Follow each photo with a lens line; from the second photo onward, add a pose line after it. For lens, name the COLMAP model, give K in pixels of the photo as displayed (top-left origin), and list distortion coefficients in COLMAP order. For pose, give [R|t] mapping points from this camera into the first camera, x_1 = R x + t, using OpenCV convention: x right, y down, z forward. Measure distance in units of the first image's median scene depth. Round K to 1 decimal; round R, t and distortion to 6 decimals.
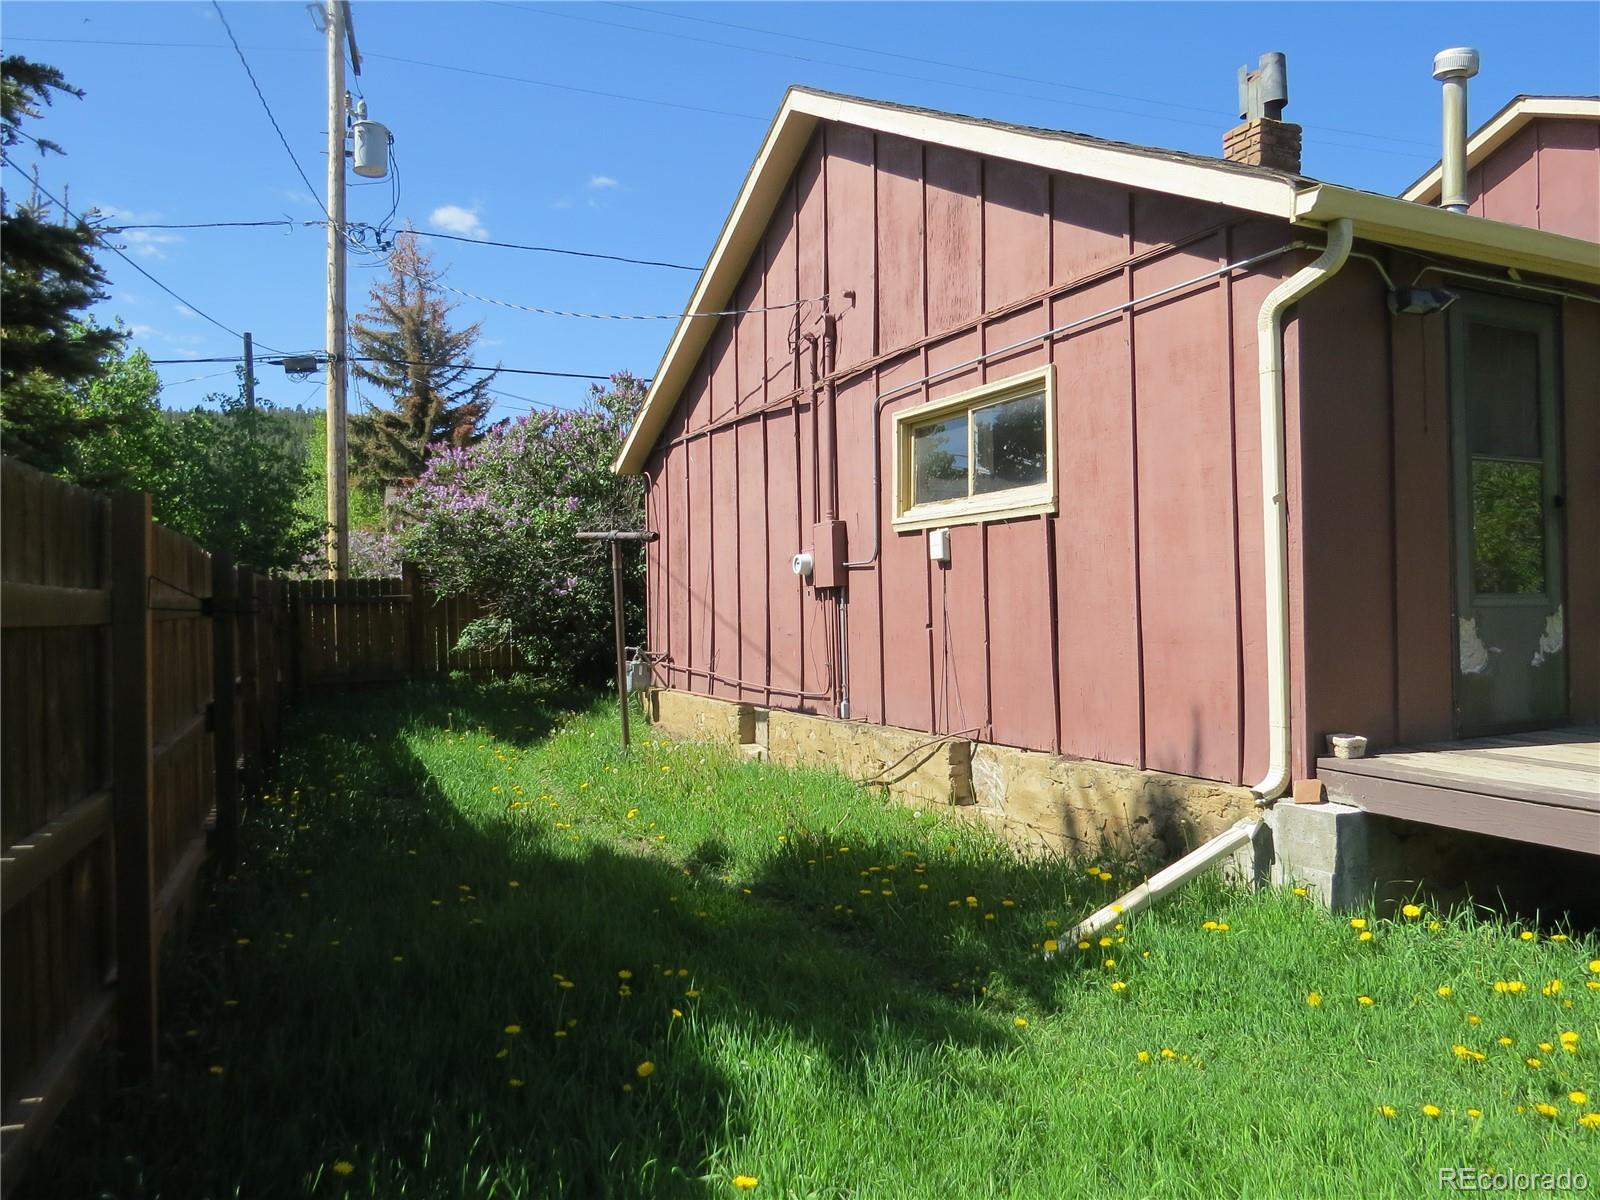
lens RADIAL K [[1124.9, 0, 800.0], [0, 1124.9, 600.0], [0, 0, 1]] dist [-0.053161, 0.030523]
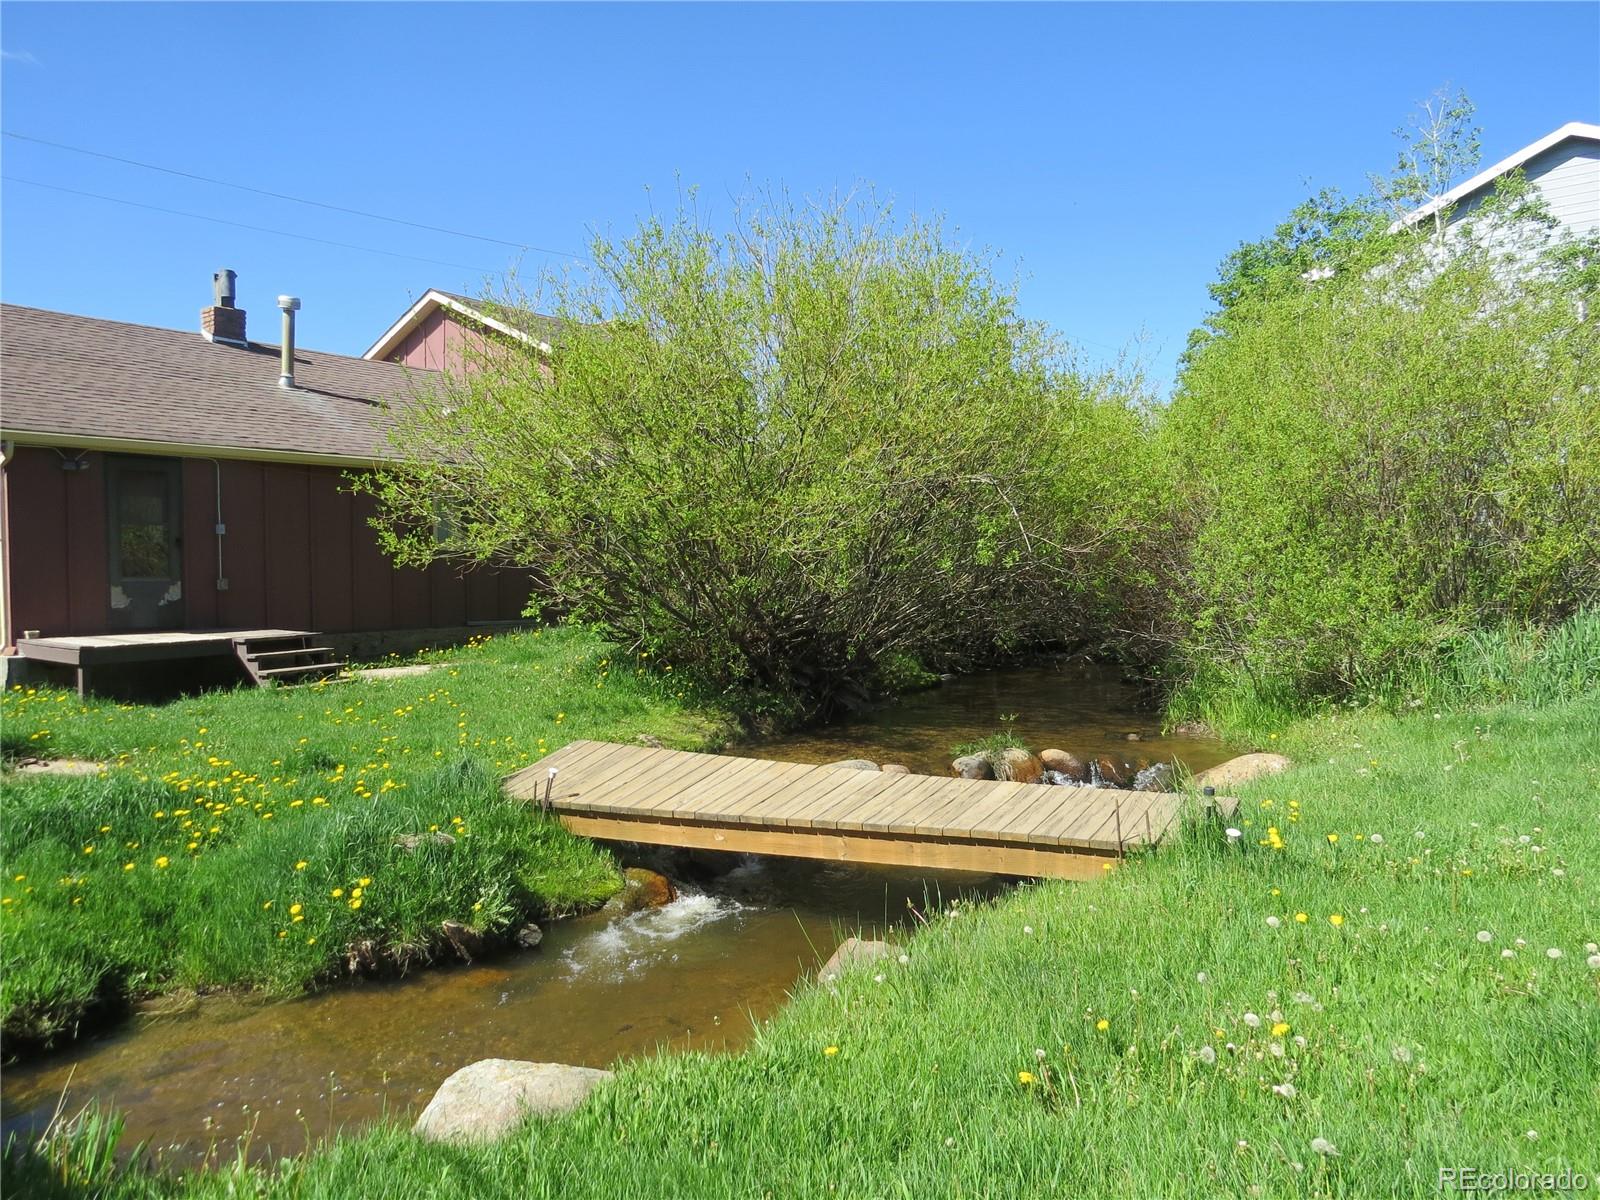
lens RADIAL K [[1124.9, 0, 800.0], [0, 1124.9, 600.0], [0, 0, 1]] dist [-0.053161, 0.030523]
pose [[0.887674, -0.007843, 0.460406, 0.488910], [-0.005438, 0.999607, 0.027512, -0.018515], [-0.460440, -0.026925, 0.887282, -1.186987]]
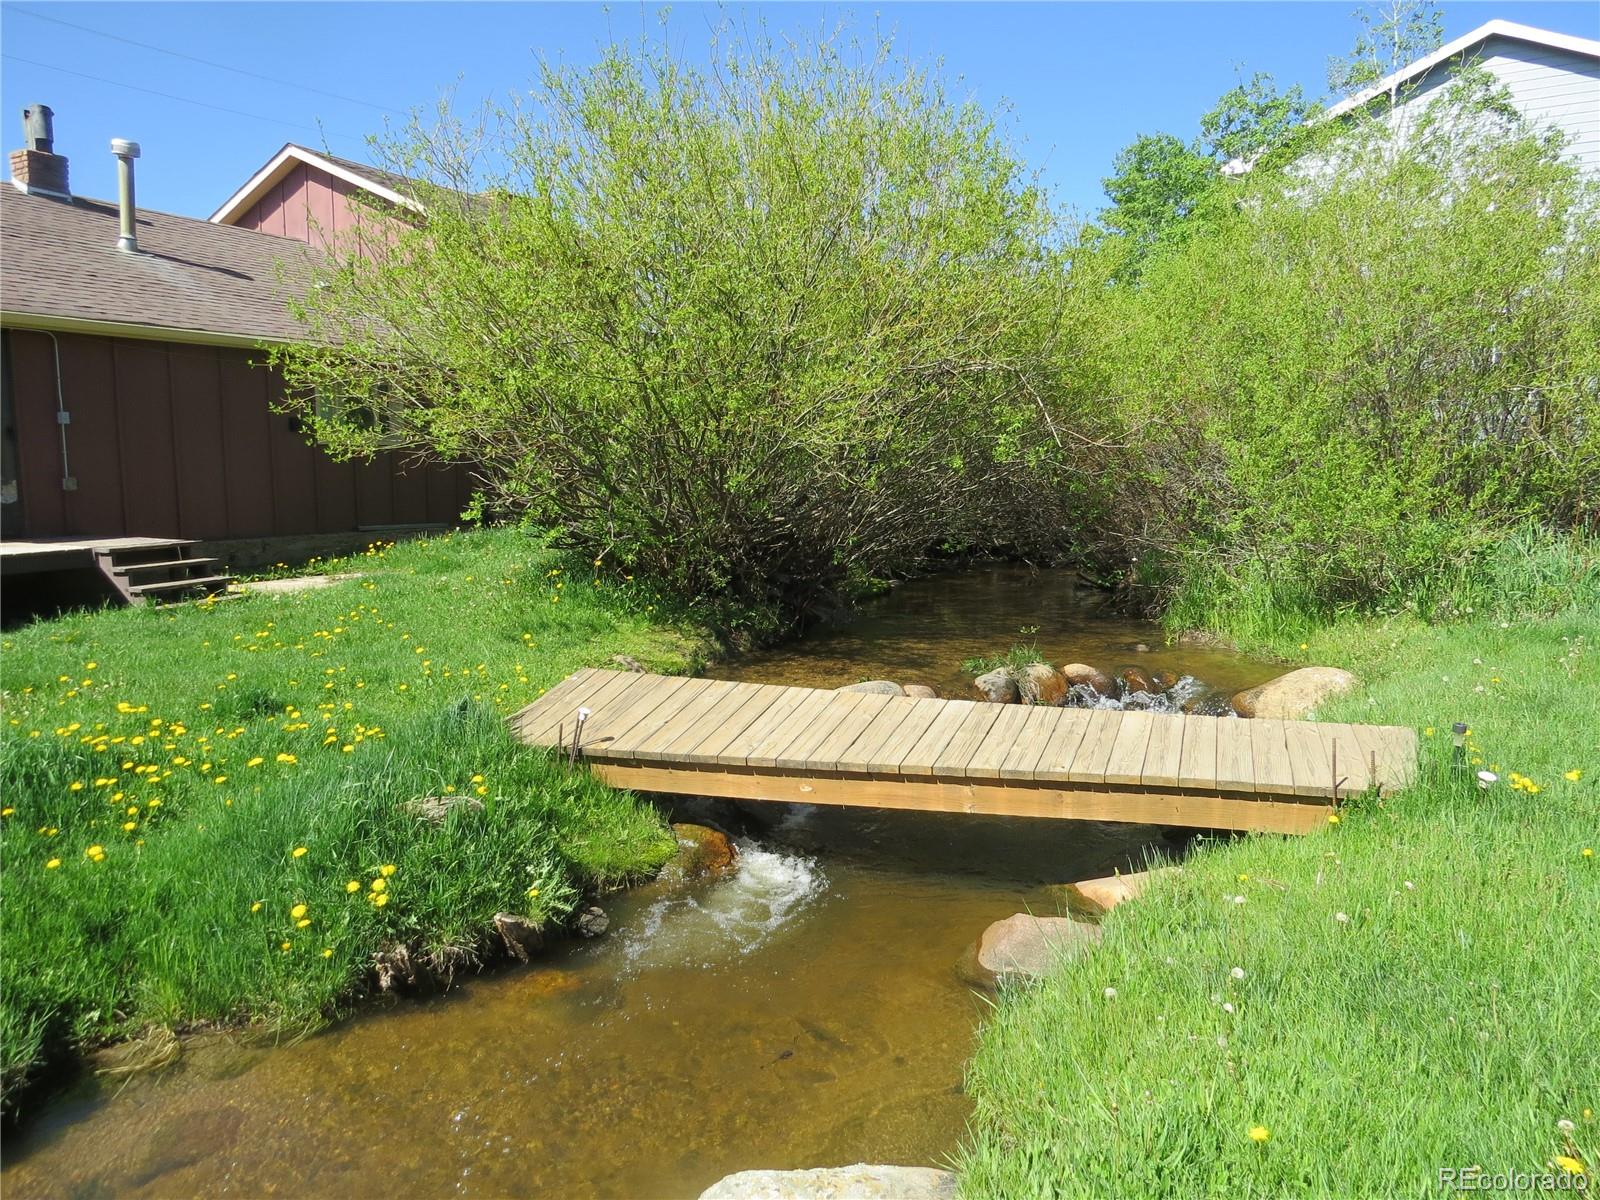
lens RADIAL K [[1124.9, 0, 800.0], [0, 1124.9, 600.0], [0, 0, 1]] dist [-0.053161, 0.030523]
pose [[0.815584, -0.058287, 0.575695, 0.429855], [-0.009194, 0.993483, 0.113612, -0.012655], [-0.578566, -0.097953, 0.809733, -0.988253]]
